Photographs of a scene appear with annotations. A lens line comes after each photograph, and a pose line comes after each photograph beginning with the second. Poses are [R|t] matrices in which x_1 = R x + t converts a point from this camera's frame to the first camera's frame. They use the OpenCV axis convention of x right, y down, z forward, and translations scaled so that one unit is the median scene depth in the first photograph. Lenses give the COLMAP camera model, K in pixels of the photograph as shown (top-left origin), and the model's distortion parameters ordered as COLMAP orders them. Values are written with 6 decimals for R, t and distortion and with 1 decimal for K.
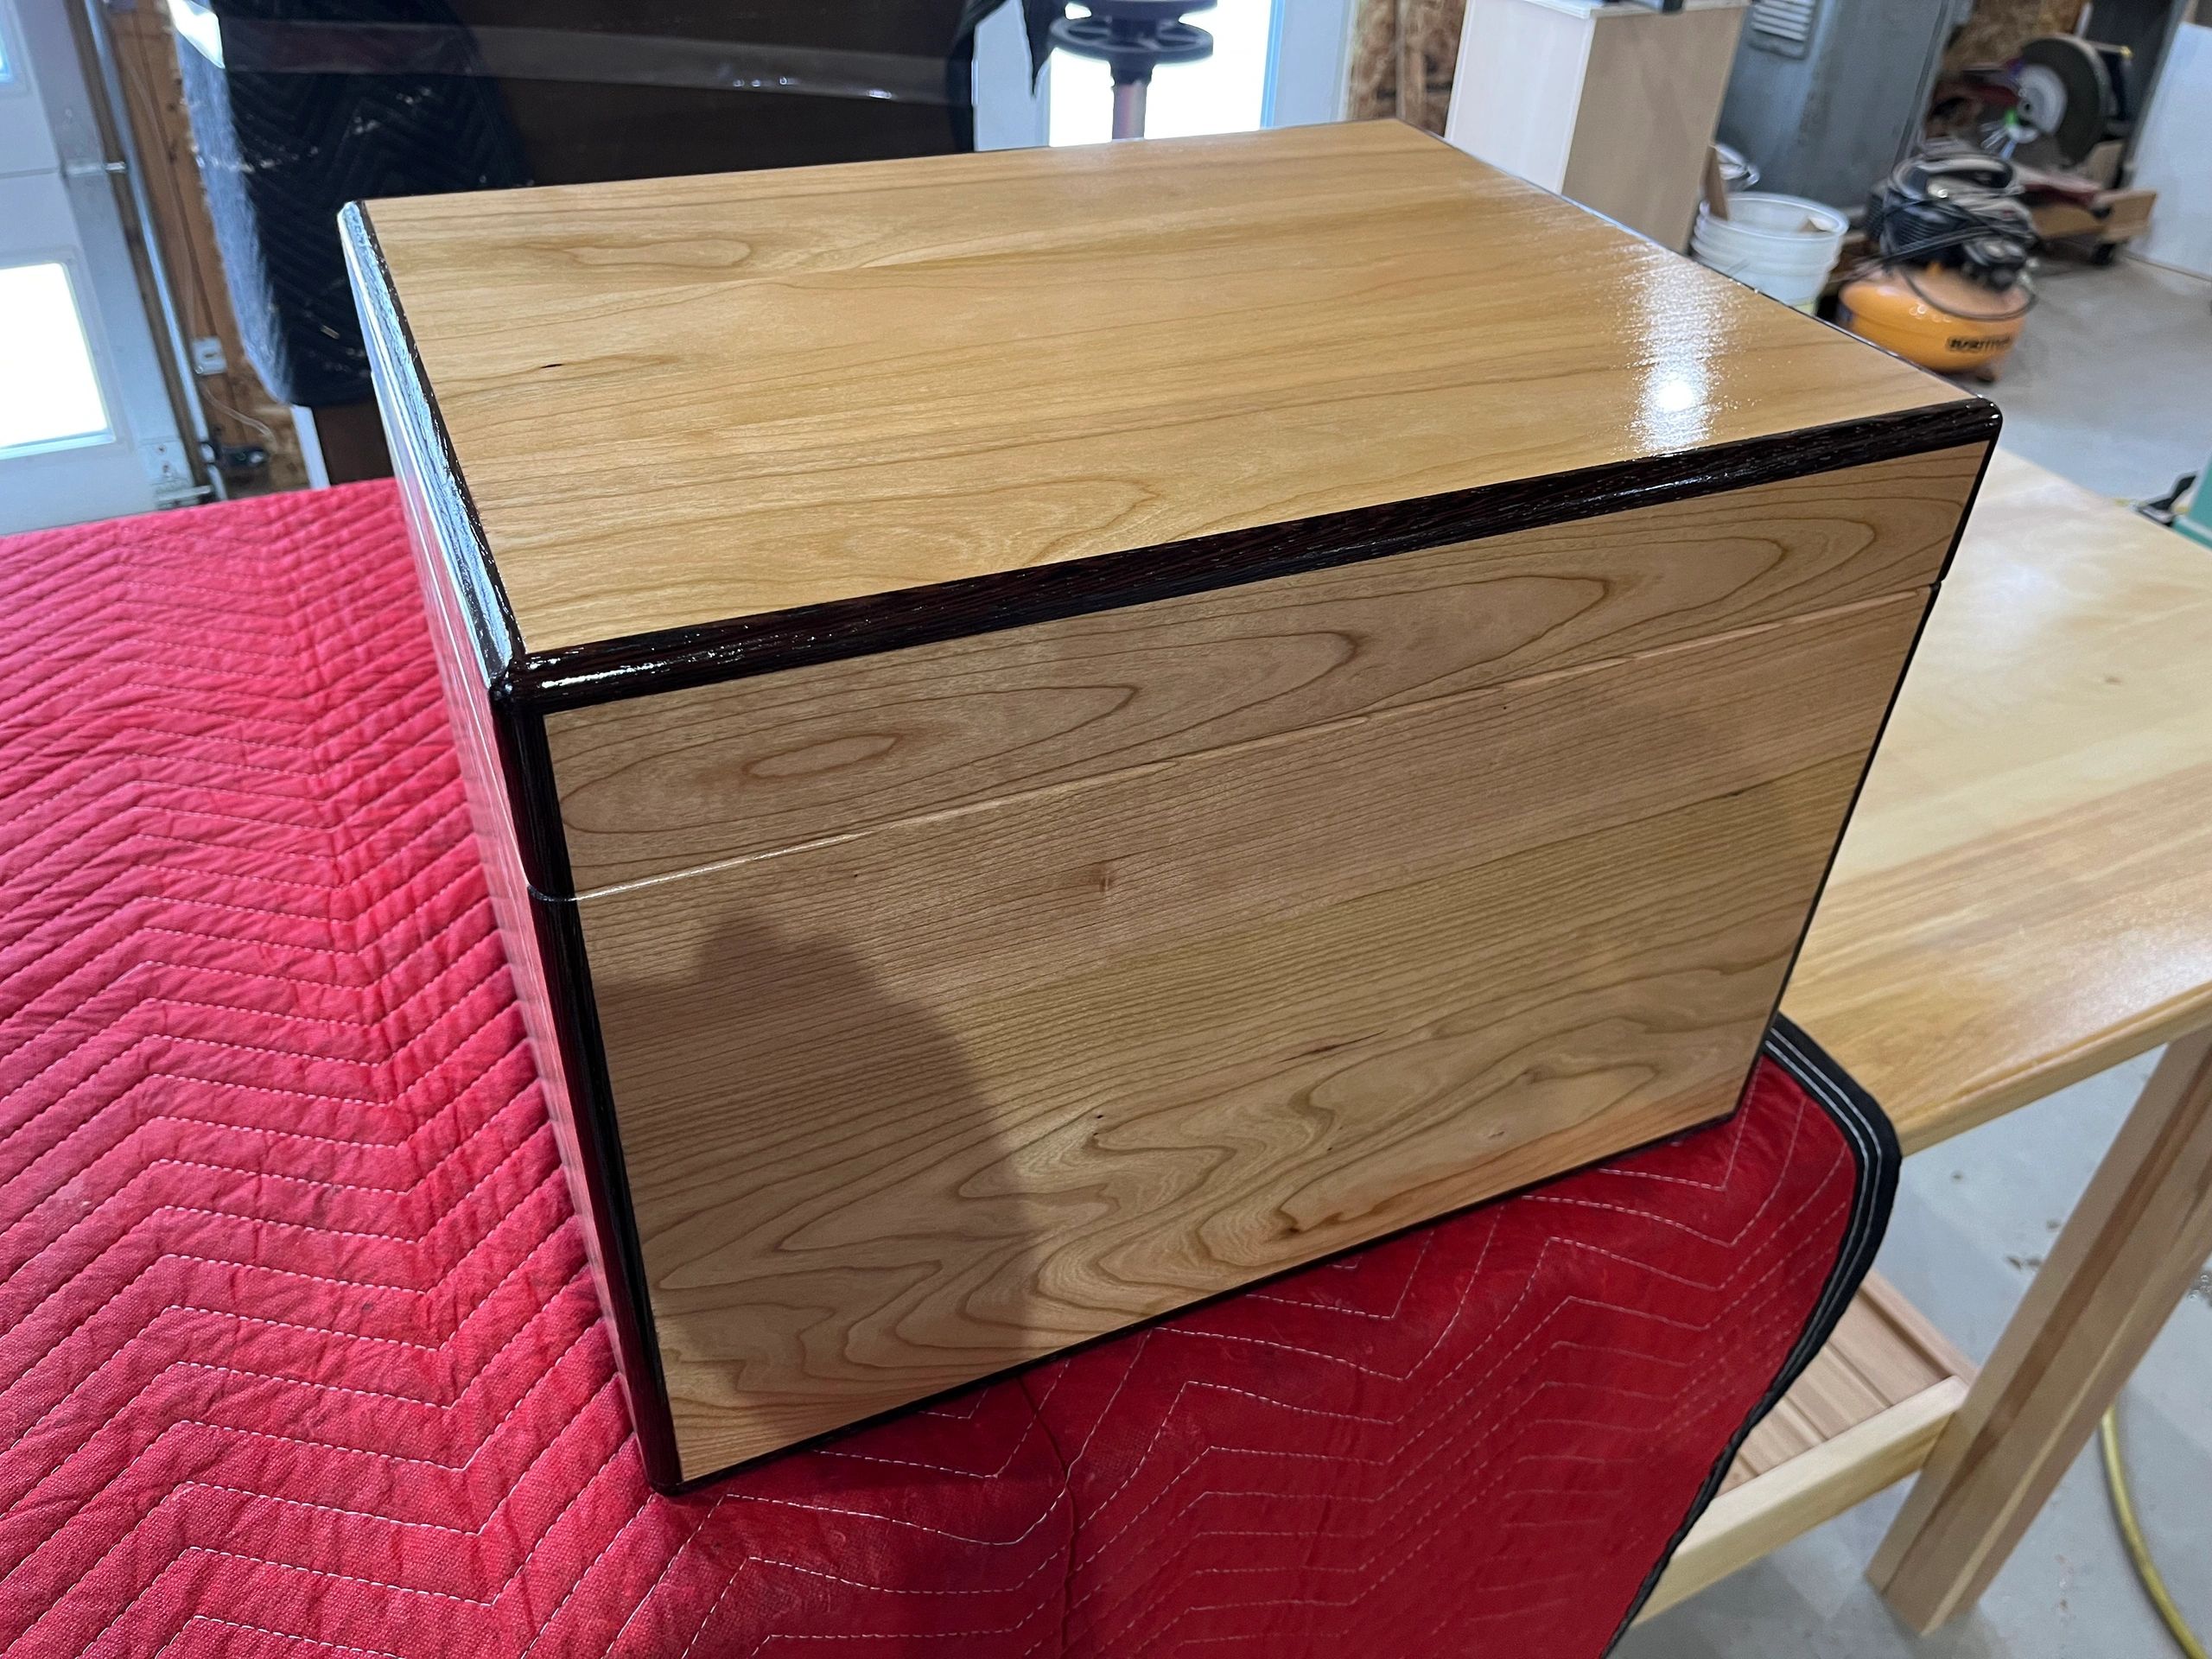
lens RADIAL K [[1665.8, 0, 1158.5], [0, 1665.8, 833.6], [0, 0, 1]] dist [0.056690, -0.087757]
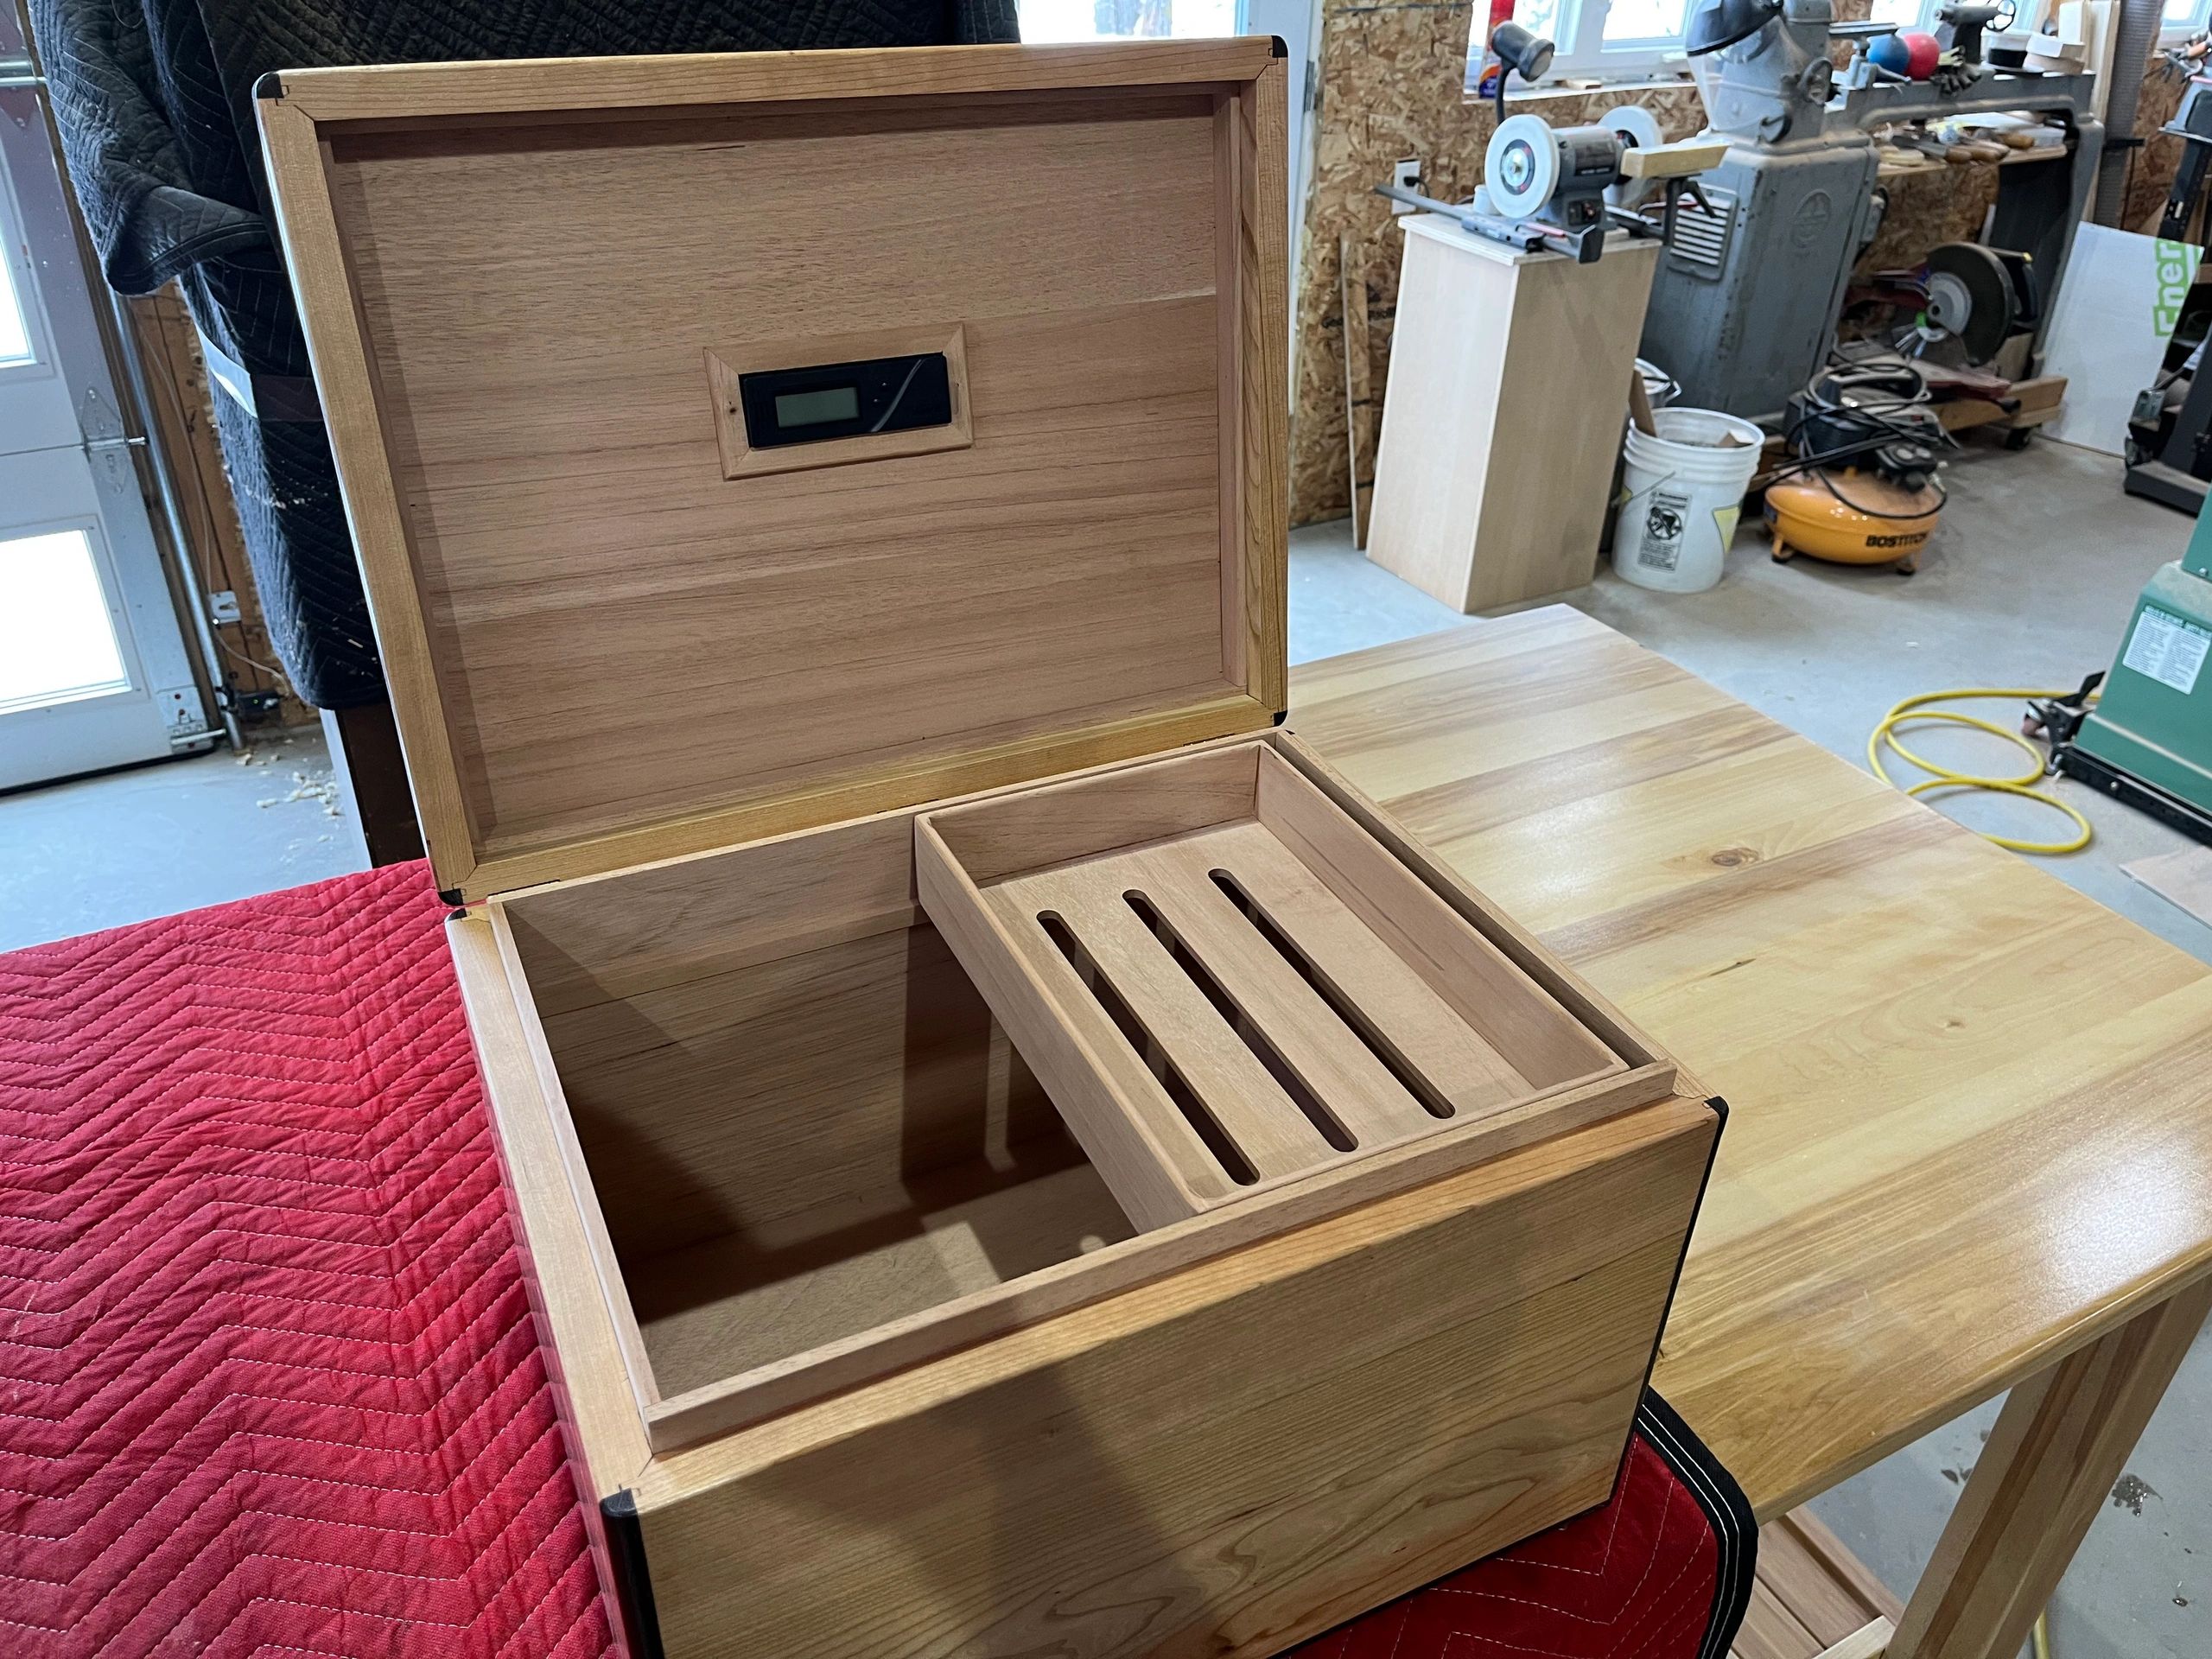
lens RADIAL K [[1648.7, 0, 1165.1], [0, 1648.7, 823.9], [0, 0, 1]] dist [0.106139, -0.144988]
pose [[0.999600, -0.025166, 0.012866, 0.024930], [0.026013, 0.997165, -0.070600, -0.178890], [-0.011053, 0.070907, 0.997422, -0.150062]]
